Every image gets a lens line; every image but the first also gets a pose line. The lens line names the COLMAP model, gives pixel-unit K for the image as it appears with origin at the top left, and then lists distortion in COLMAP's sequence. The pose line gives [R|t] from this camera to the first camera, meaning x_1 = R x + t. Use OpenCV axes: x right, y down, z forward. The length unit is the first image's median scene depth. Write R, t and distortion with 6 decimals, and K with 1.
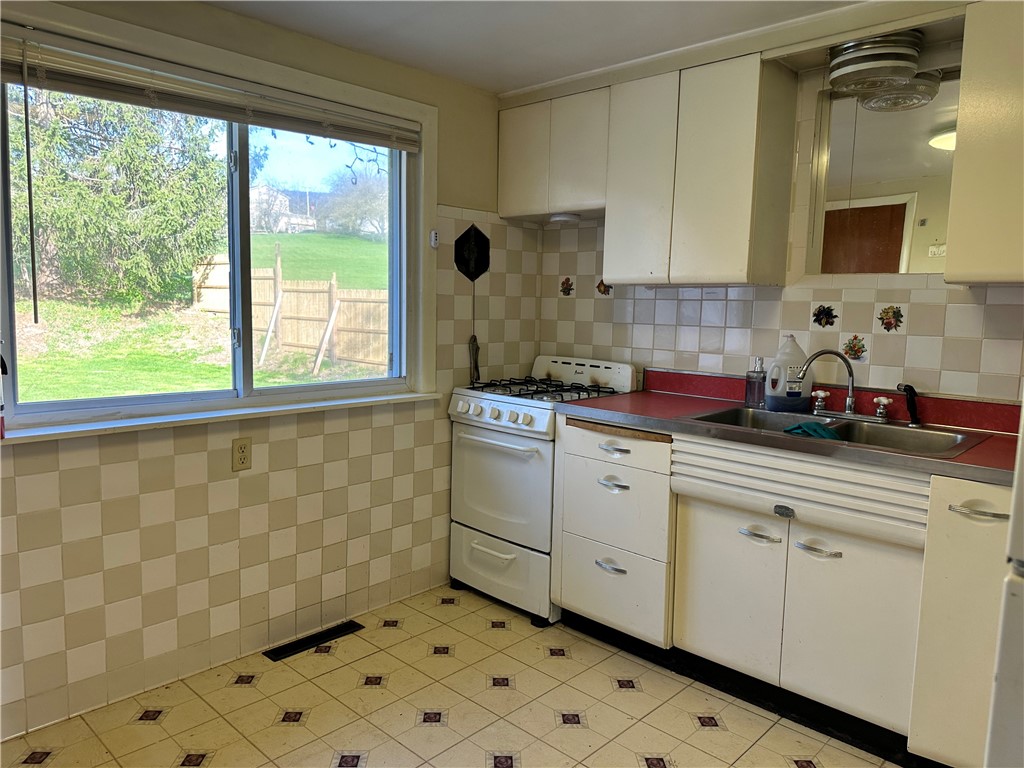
lens RADIAL K [[724.2, 0, 516.0], [0, 724.2, 388.9], [0, 0, 1]] dist [0.071426, -0.076091]
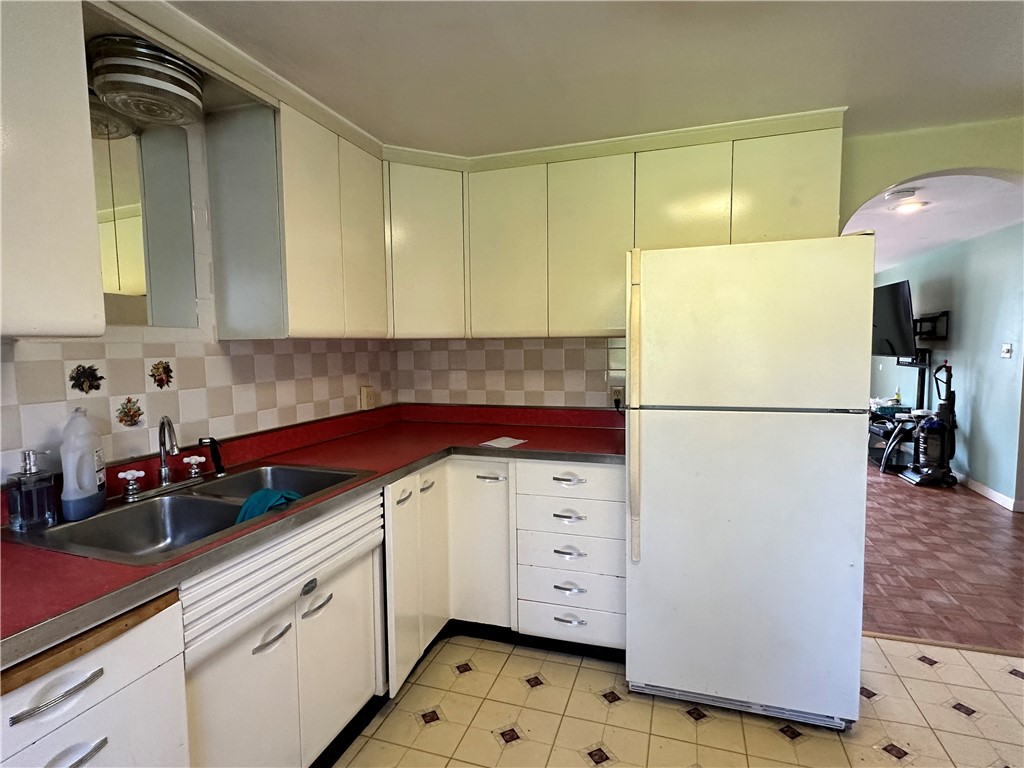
lens RADIAL K [[532.3, 0, 509.9], [0, 532.3, 383.4], [0, 0, 1]] dist [0.001260, 0.000370]
pose [[-0.424742, -0.078272, 0.901925, -0.277681], [0.122991, 0.982030, 0.143143, -0.126327], [-0.896921, 0.171728, -0.407483, 0.878164]]
